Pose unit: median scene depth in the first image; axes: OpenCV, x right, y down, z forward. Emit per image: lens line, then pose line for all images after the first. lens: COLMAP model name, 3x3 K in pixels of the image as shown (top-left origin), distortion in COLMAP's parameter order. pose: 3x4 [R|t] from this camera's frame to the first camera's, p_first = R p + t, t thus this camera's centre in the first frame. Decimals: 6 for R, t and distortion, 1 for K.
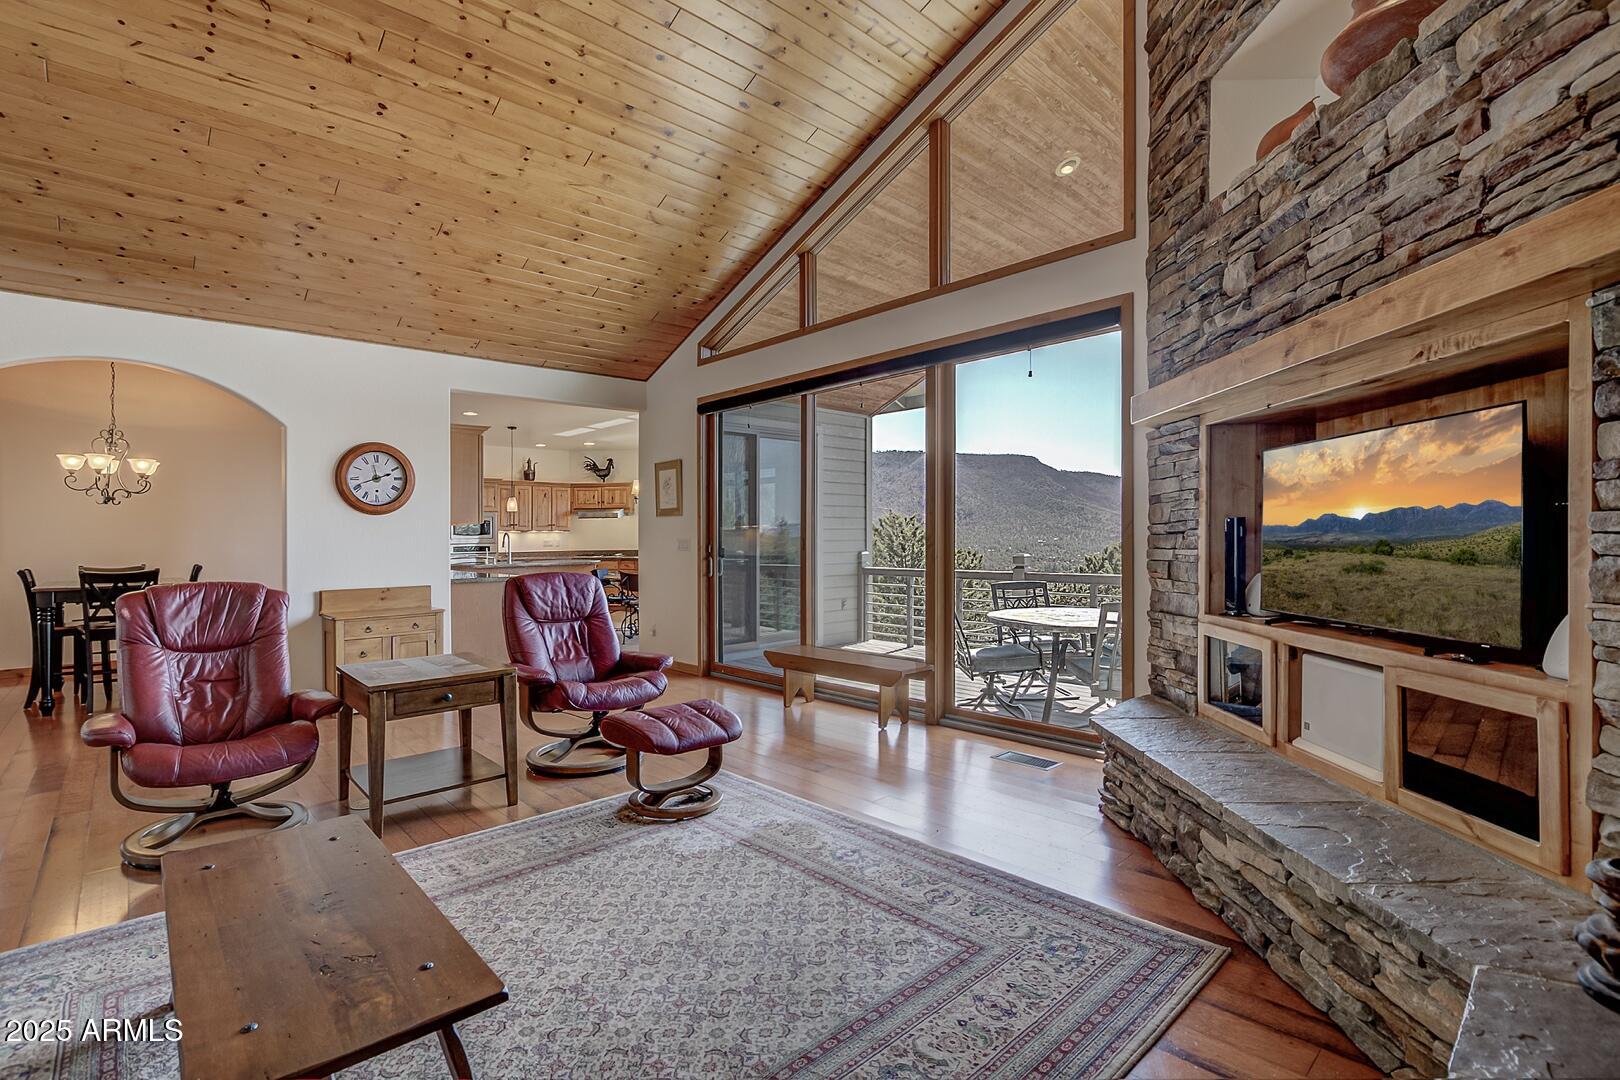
lens RADIAL K [[763.8, 0, 783.6], [0, 763.8, 541.0], [0, 0, 1]] dist [-0.011091, 0.000131]
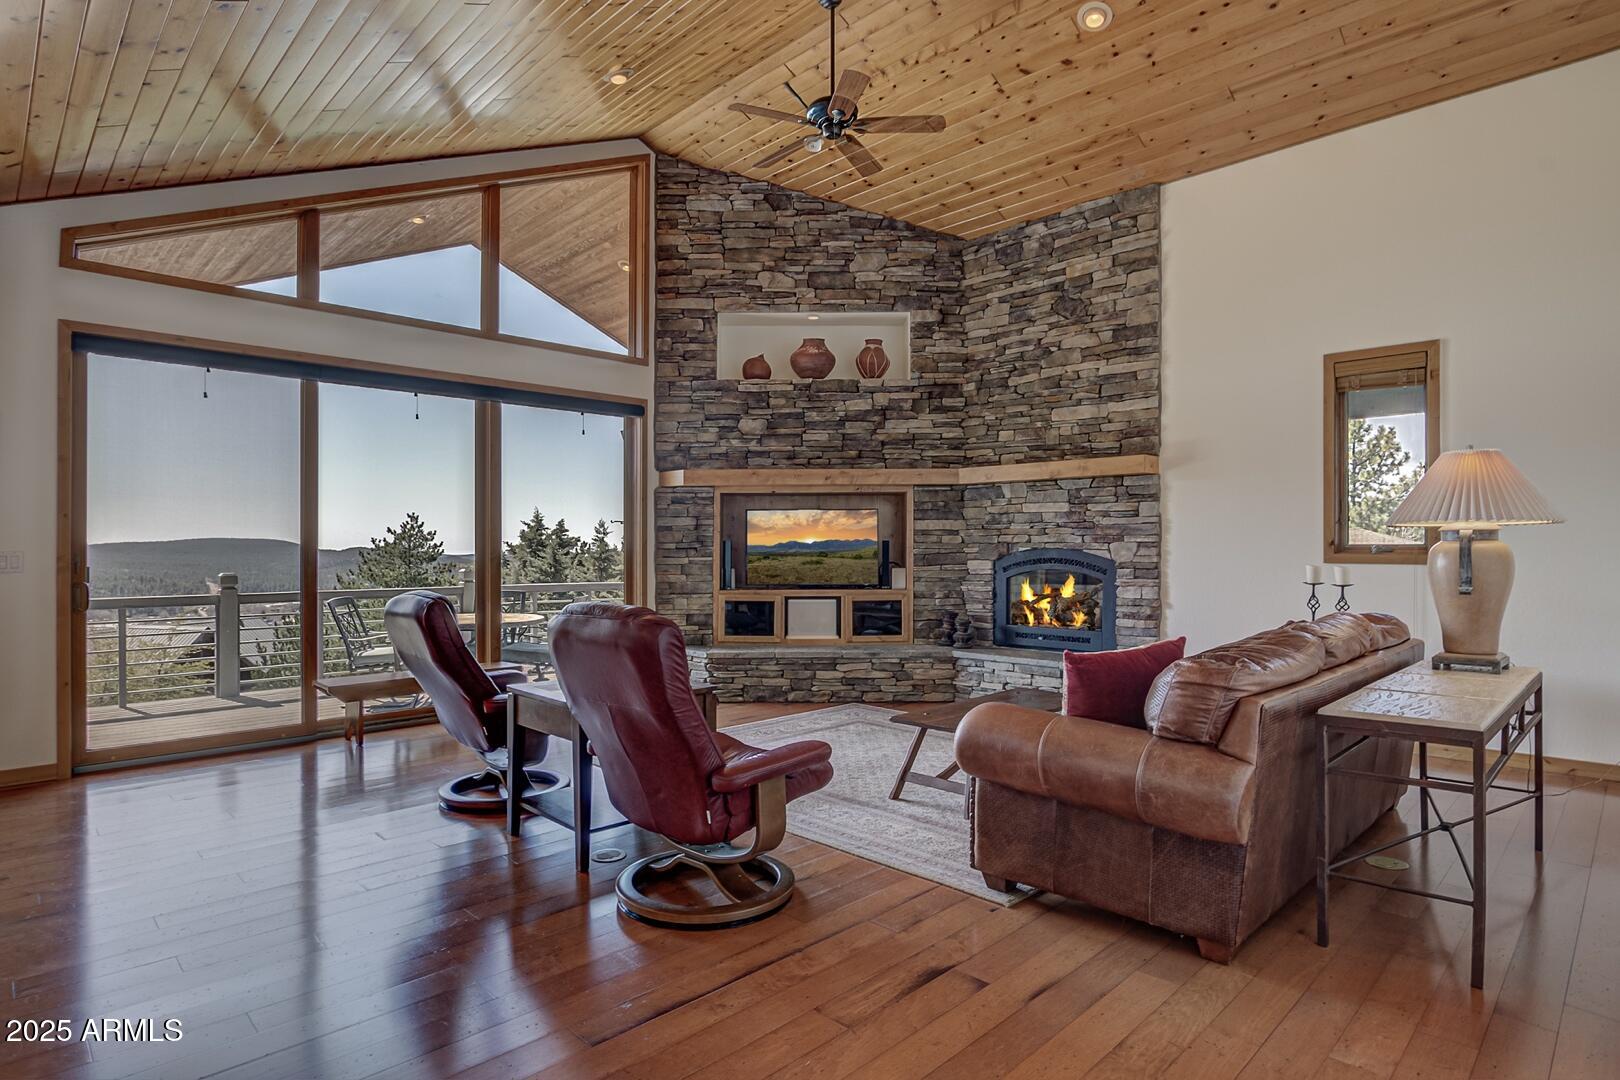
lens RADIAL K [[845.7, 0, 755.9], [0, 845.7, 538.3], [0, 0, 1]] dist [-0.000813, 0.000193]
pose [[-0.026926, 0.022115, 0.999393, -2.117985], [0.006561, 0.999738, -0.021946, 0.015425], [-0.999616, 0.005966, -0.027064, 1.244174]]
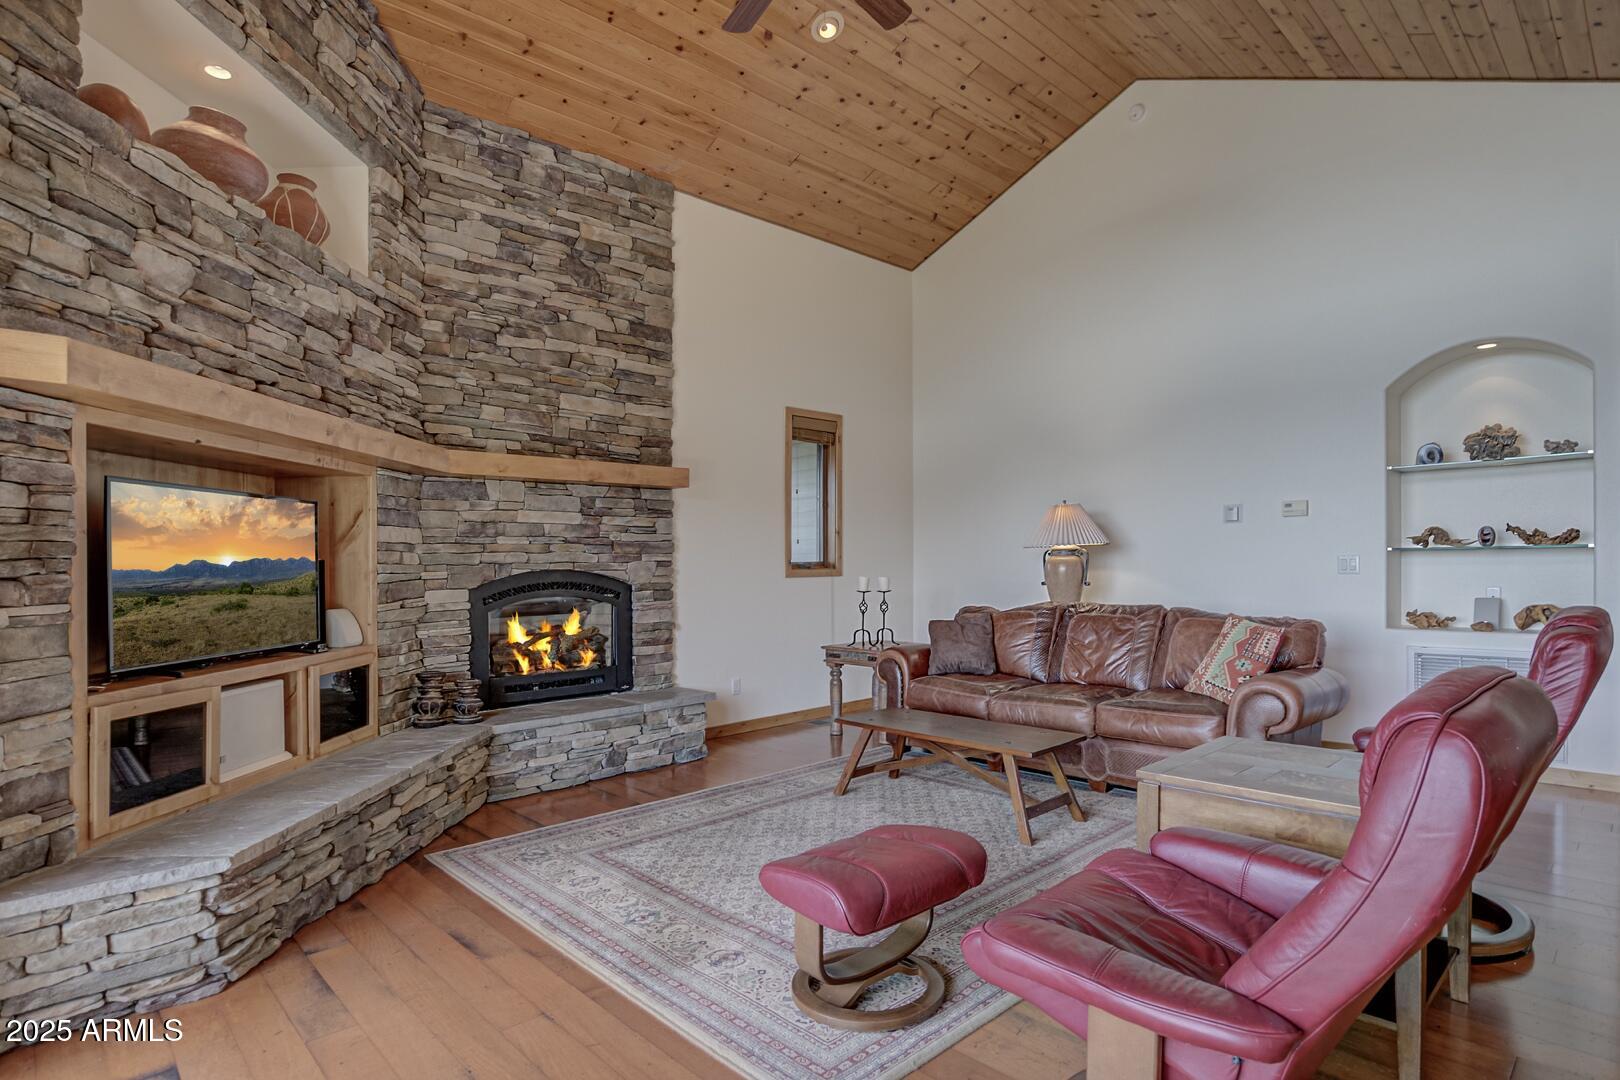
lens RADIAL K [[855.1, 0, 834.7], [0, 855.1, 564.7], [0, 0, 1]] dist [-0.001925, -0.001185]
pose [[-0.998561, 0.031176, -0.043638, -0.135417], [0.030954, 0.999504, 0.005746, -0.008324], [0.043795, 0.004387, -0.999031, 2.342990]]
